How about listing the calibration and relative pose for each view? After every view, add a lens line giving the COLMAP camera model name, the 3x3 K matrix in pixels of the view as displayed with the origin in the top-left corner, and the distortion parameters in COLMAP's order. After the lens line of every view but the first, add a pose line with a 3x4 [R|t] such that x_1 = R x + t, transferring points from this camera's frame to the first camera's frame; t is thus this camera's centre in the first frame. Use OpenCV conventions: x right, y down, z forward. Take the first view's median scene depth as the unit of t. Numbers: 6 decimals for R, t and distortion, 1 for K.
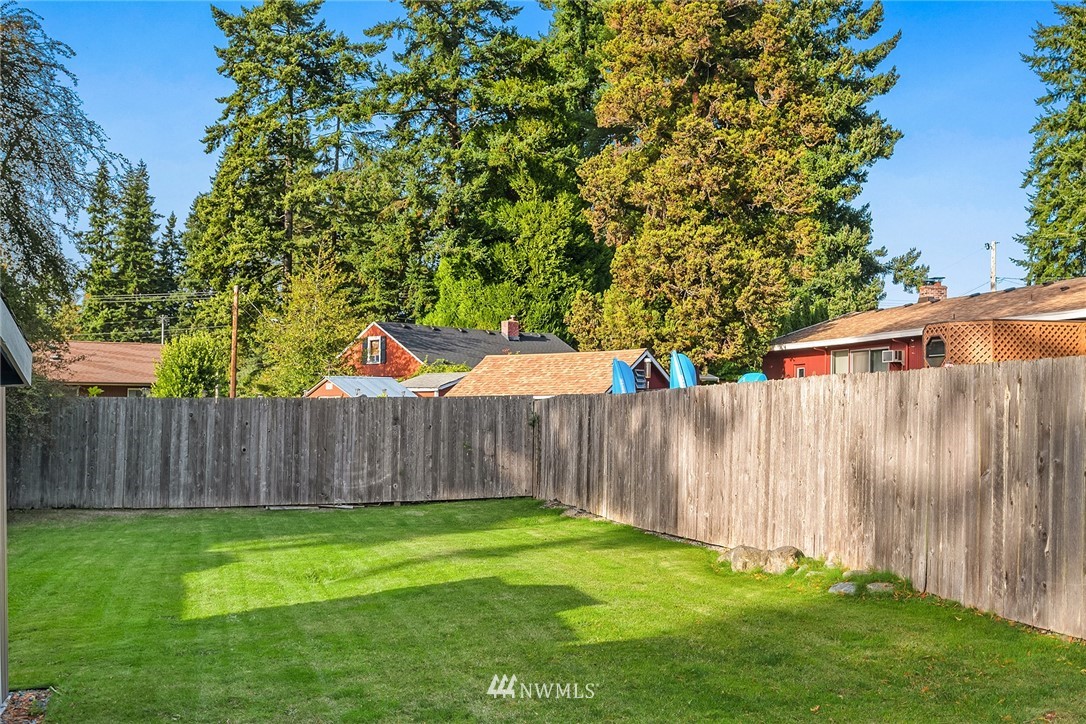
lens RADIAL K [[1118.3, 0, 543.0], [0, 1118.3, 362.0], [0, 0, 1]] dist [-0.015861, -0.020069]
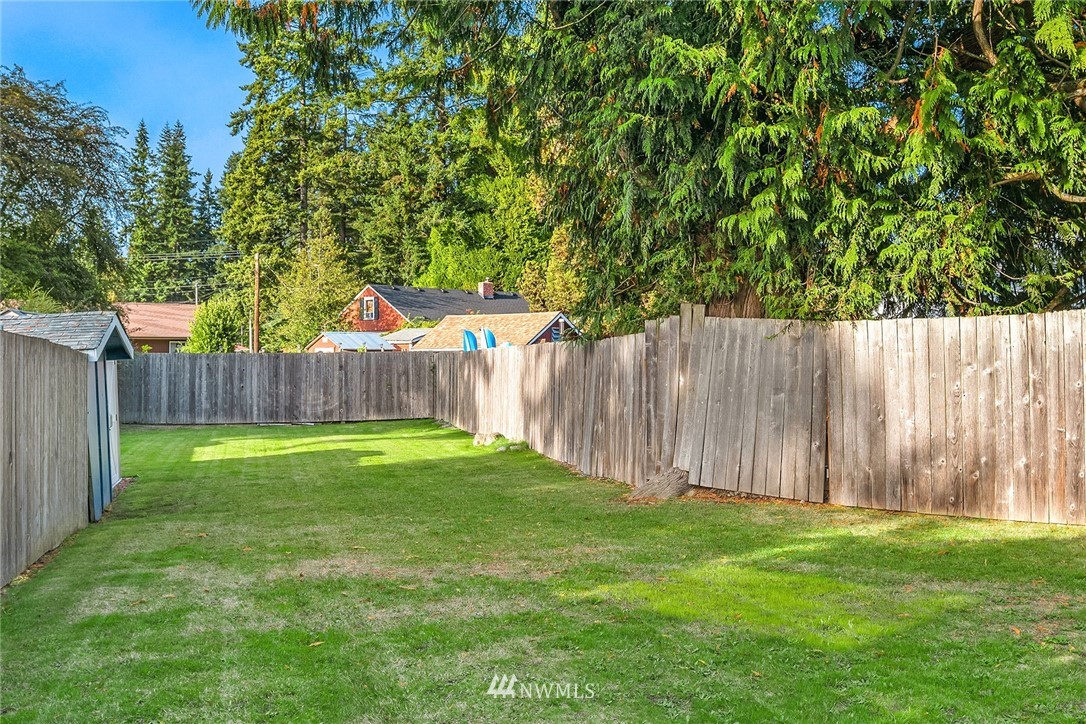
lens RADIAL K [[1248.7, 0, 541.7], [0, 1248.7, 376.1], [0, 0, 1]] dist [-0.002465, 0.020229]
pose [[0.997602, -0.000527, -0.069212, 0.114532], [0.004775, 0.998113, 0.061223, -0.017295], [0.069049, -0.061406, 0.995722, -0.298550]]
